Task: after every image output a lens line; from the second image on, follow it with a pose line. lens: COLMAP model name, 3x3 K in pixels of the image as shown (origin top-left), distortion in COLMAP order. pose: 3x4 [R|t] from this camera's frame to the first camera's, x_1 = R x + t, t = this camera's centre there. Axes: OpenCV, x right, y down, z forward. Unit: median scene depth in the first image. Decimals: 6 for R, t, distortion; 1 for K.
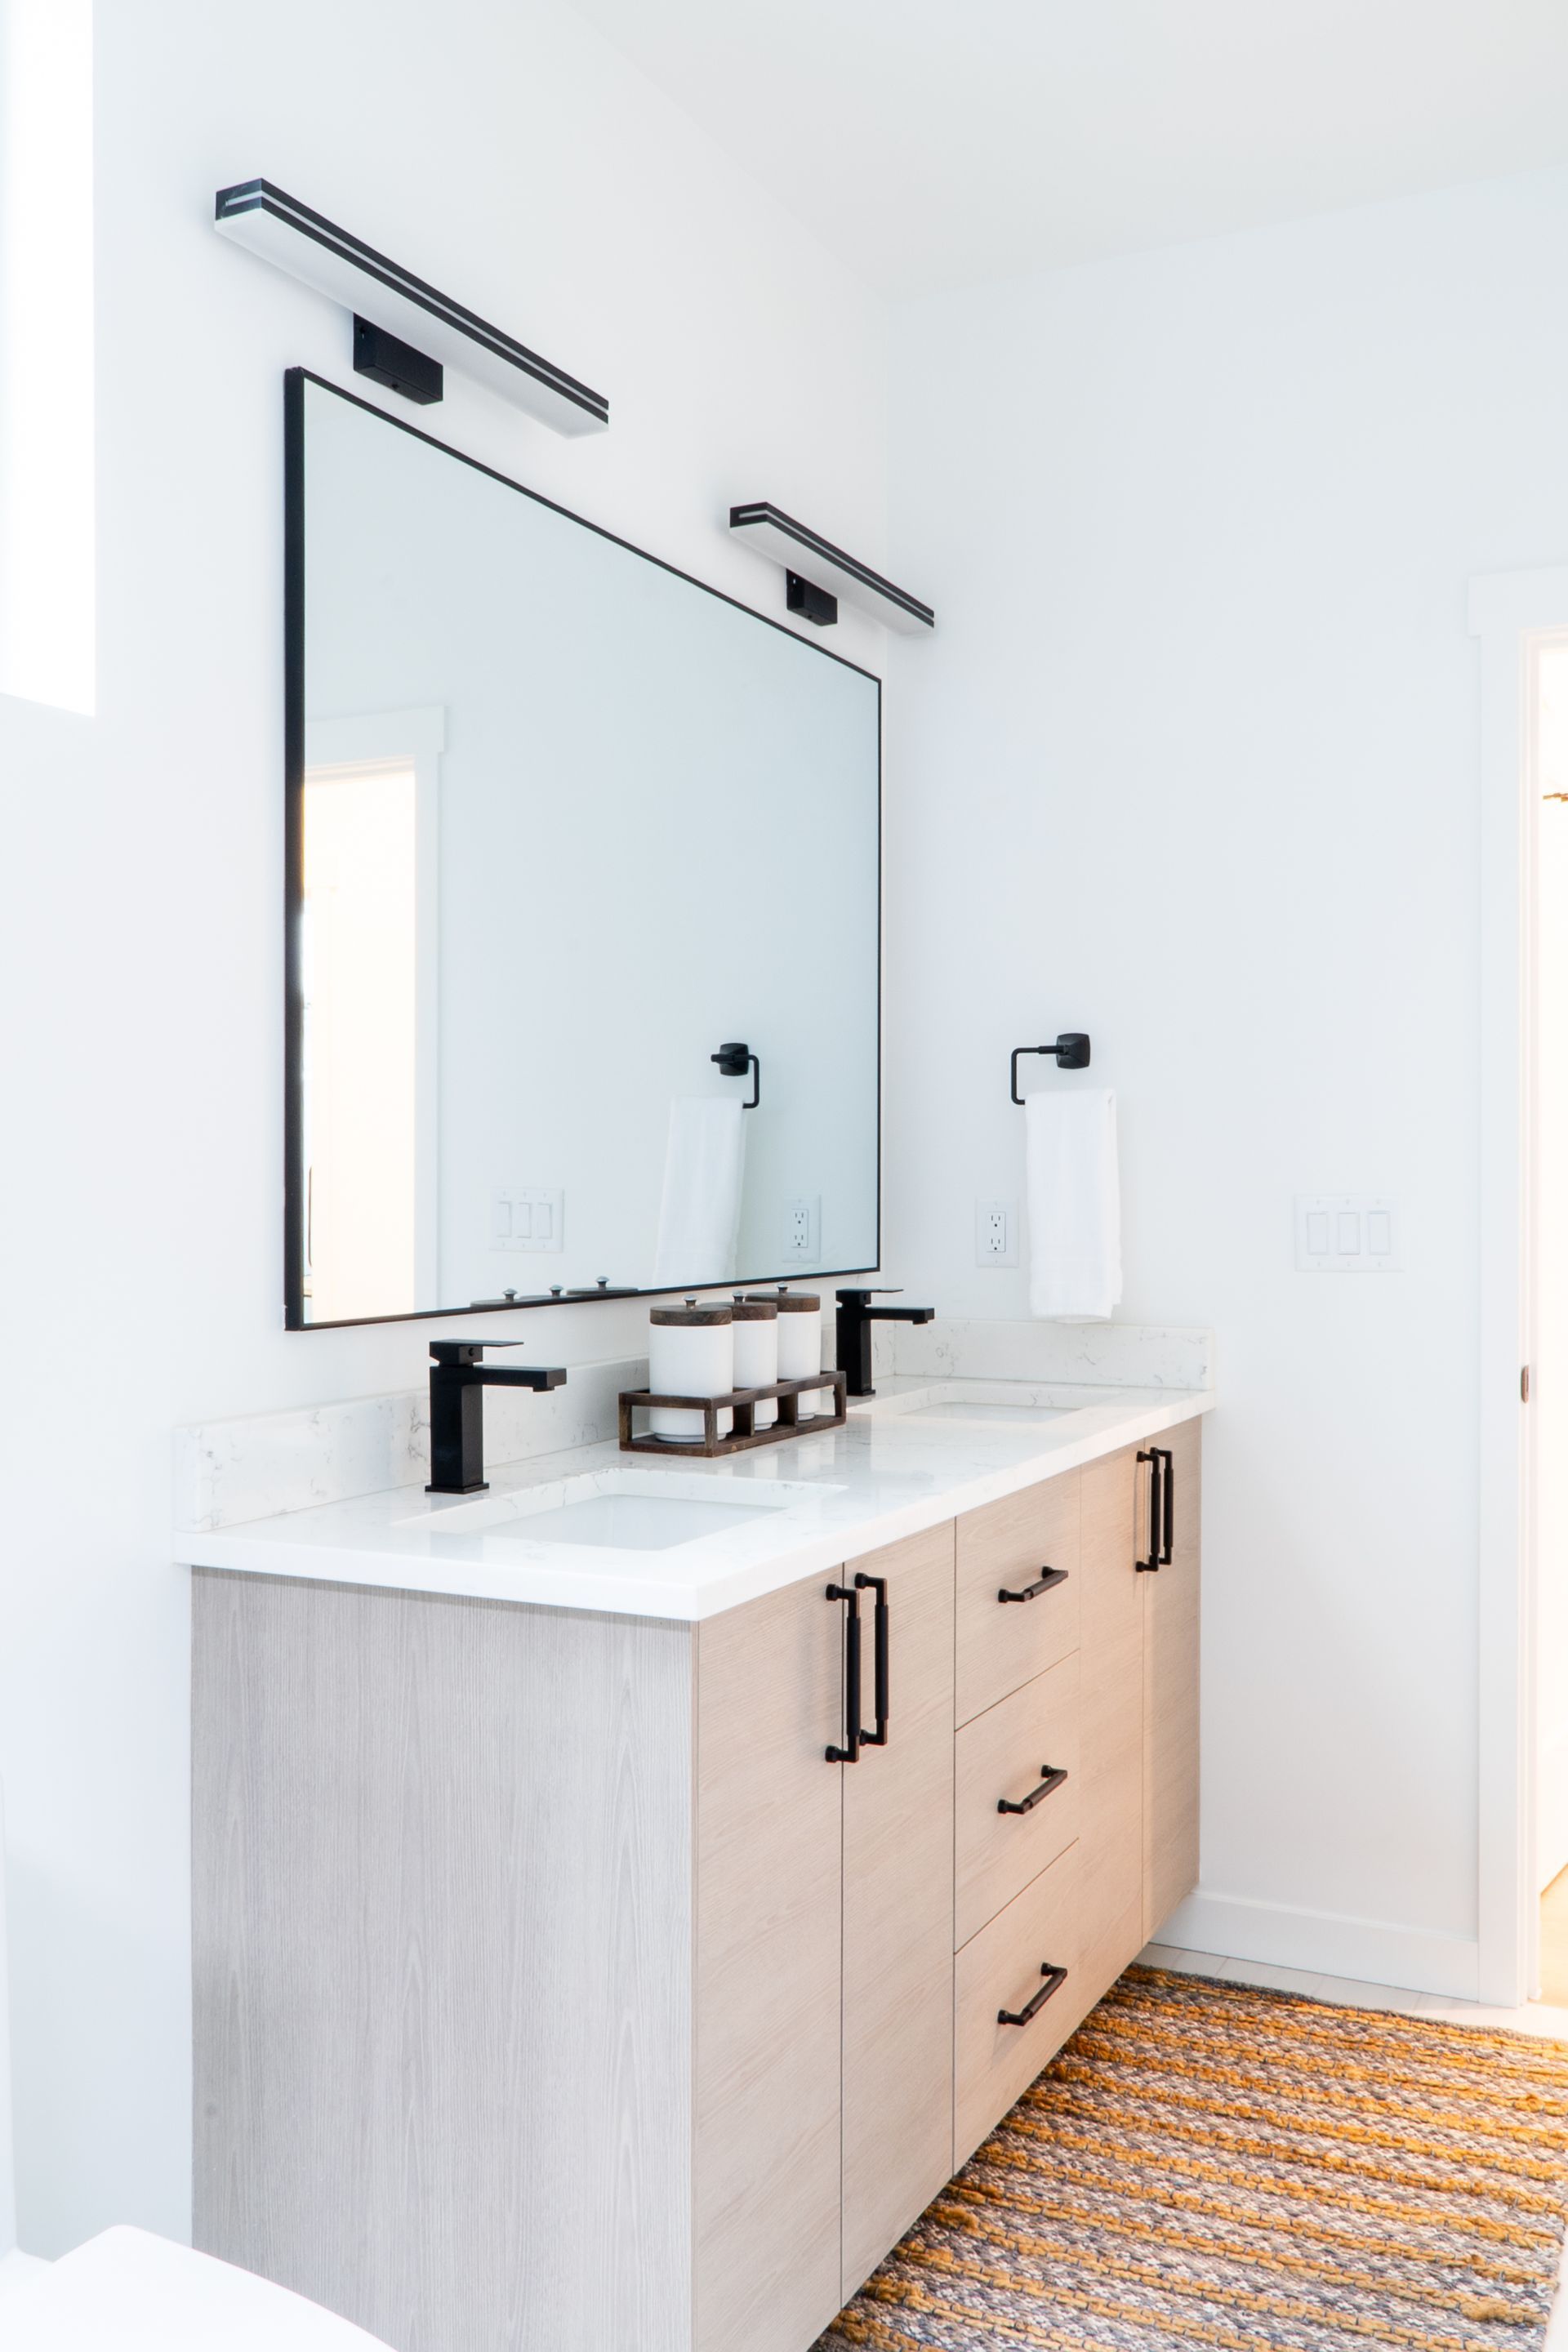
lens RADIAL K [[2006.3, 0, 784.0], [0, 2006.3, 1176.0], [0, 0, 1]] dist [0.004320, 0.027782]
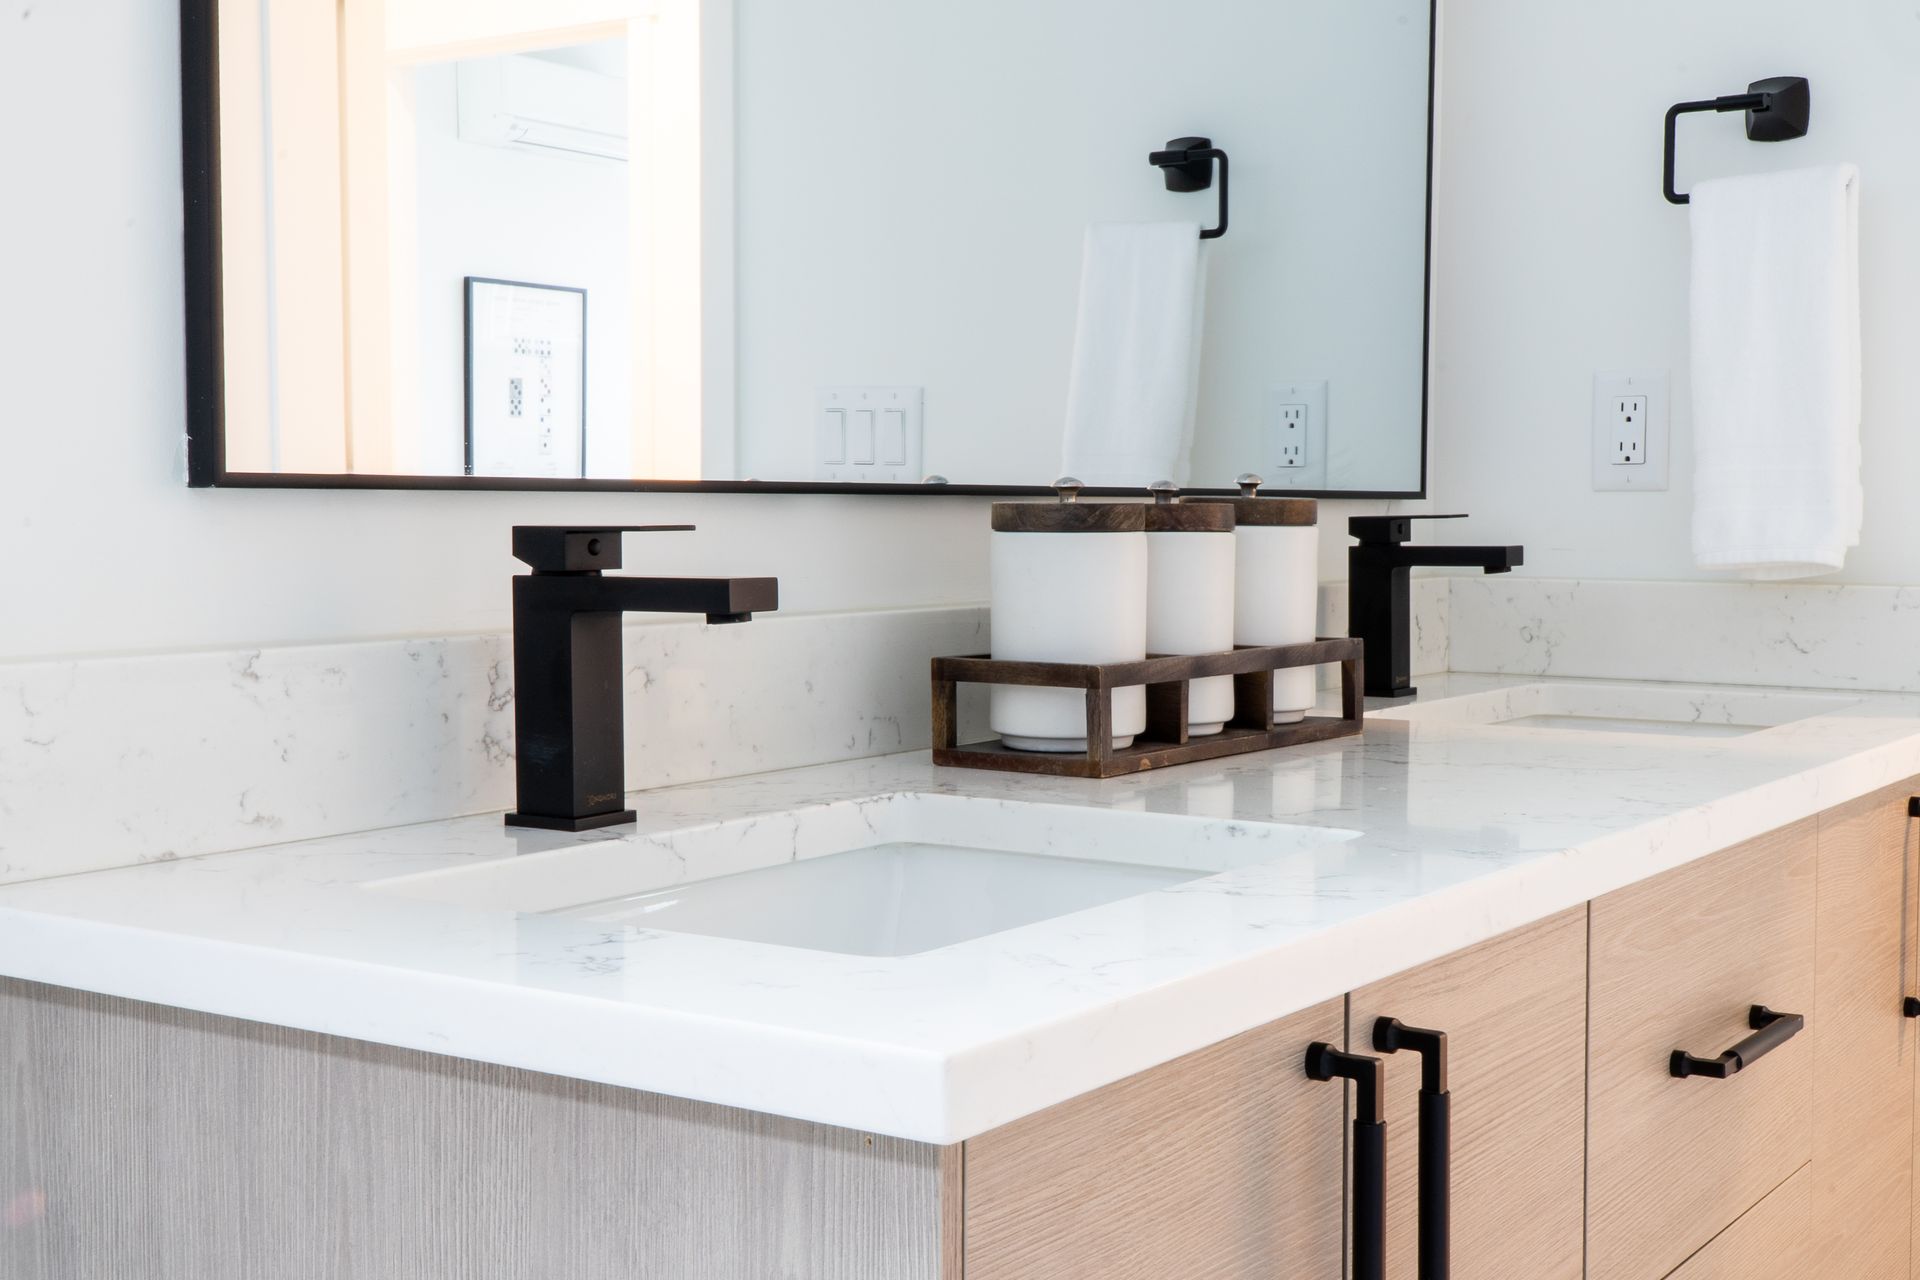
lens RADIAL K [[2358.2, 0, 960.0], [0, 2358.2, 640.0], [0, 0, 1]] dist [0.088515, -0.040326]
pose [[0.989778, 0.007862, -0.142398, 0.014998], [0.000138, 0.998426, 0.056087, 0.067579], [0.142615, -0.055533, 0.988219, 0.376512]]
